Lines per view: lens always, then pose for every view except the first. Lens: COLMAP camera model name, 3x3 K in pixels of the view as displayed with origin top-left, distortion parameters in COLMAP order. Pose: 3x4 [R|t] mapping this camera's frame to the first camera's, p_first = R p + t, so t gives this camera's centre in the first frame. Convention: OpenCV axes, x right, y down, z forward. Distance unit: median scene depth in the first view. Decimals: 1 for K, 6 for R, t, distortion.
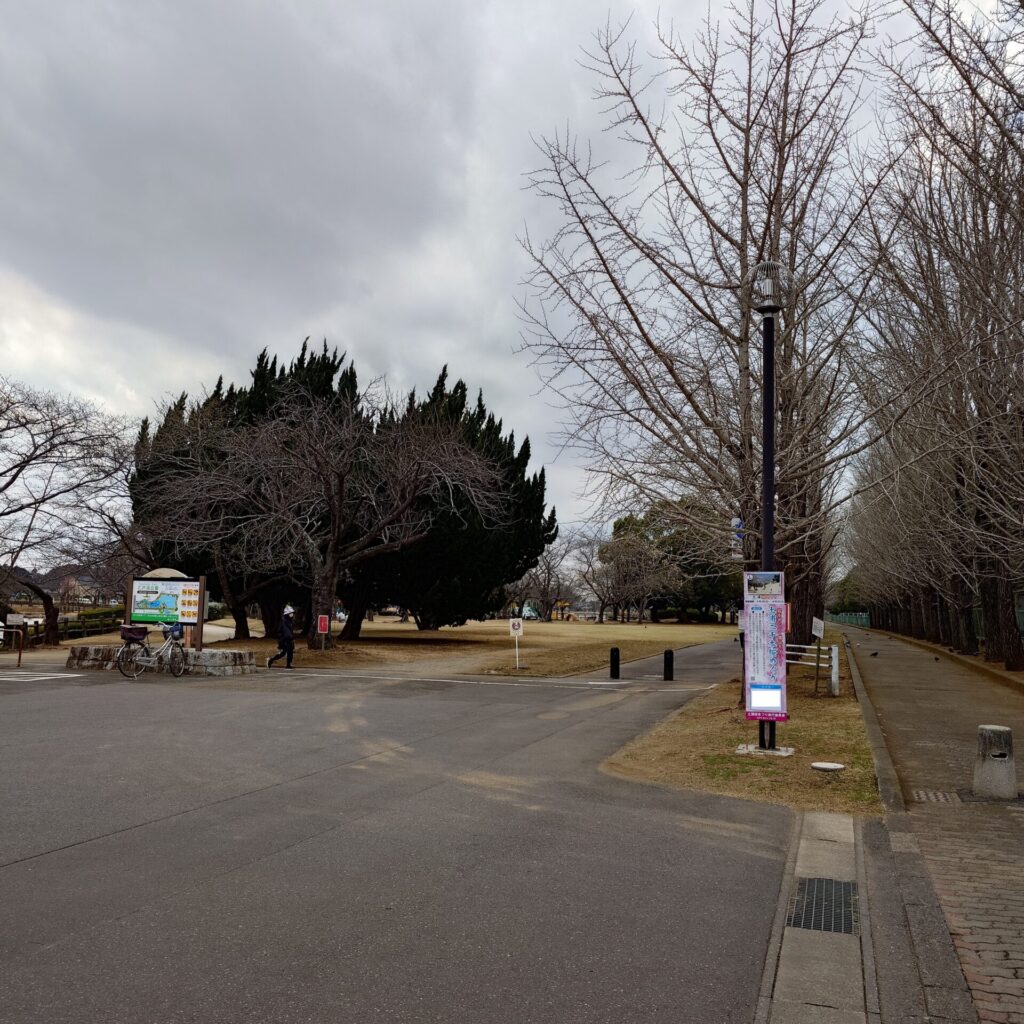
lens RADIAL K [[1030.3, 0, 509.8], [0, 1030.3, 521.8], [0, 0, 1]] dist [0.008916, 0.000000]
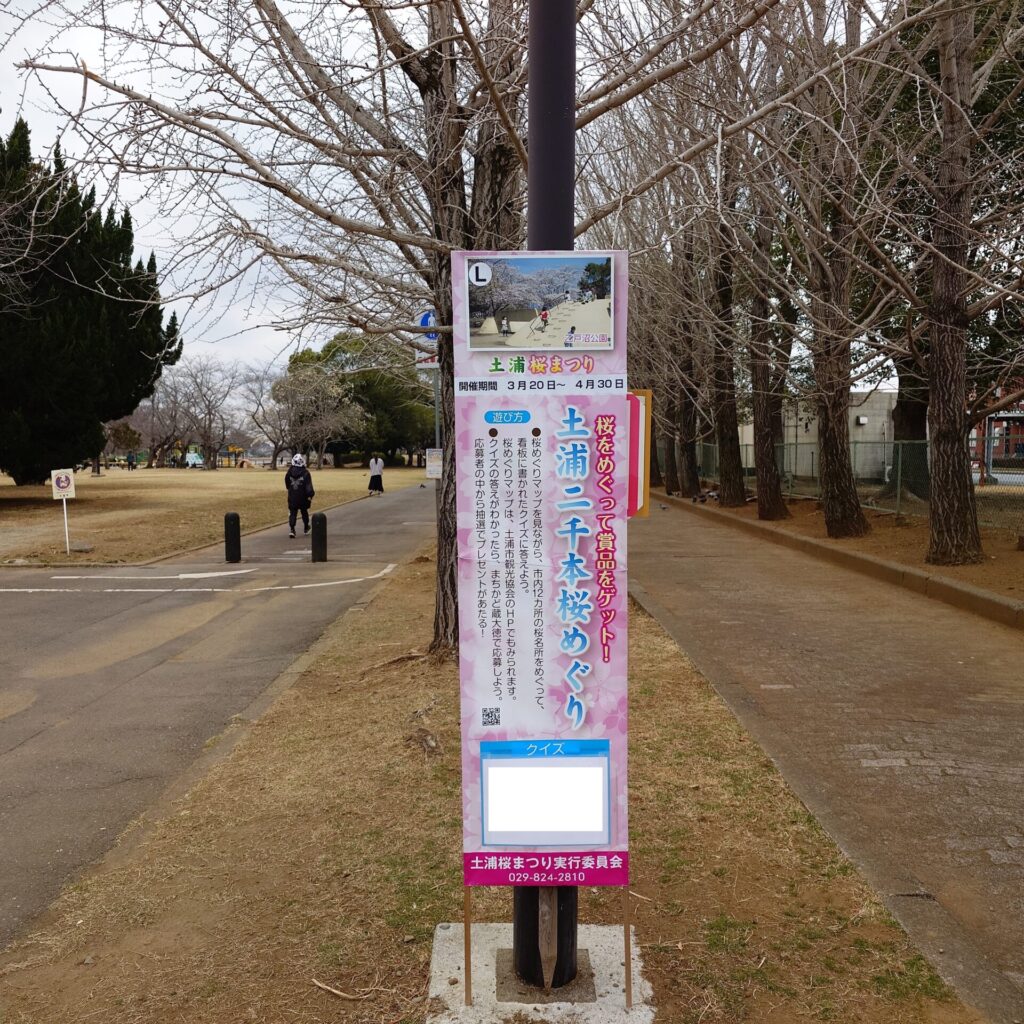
lens RADIAL K [[1030.3, 0, 512.2], [0, 1030.3, 517.4], [0, 0, 1]] dist [0.008916, 0.000000]
pose [[0.954833, -0.037925, 0.294714, 0.080126], [-0.005503, 0.989394, 0.145149, 0.033891], [-0.297093, -0.140215, 0.944497, 0.363004]]
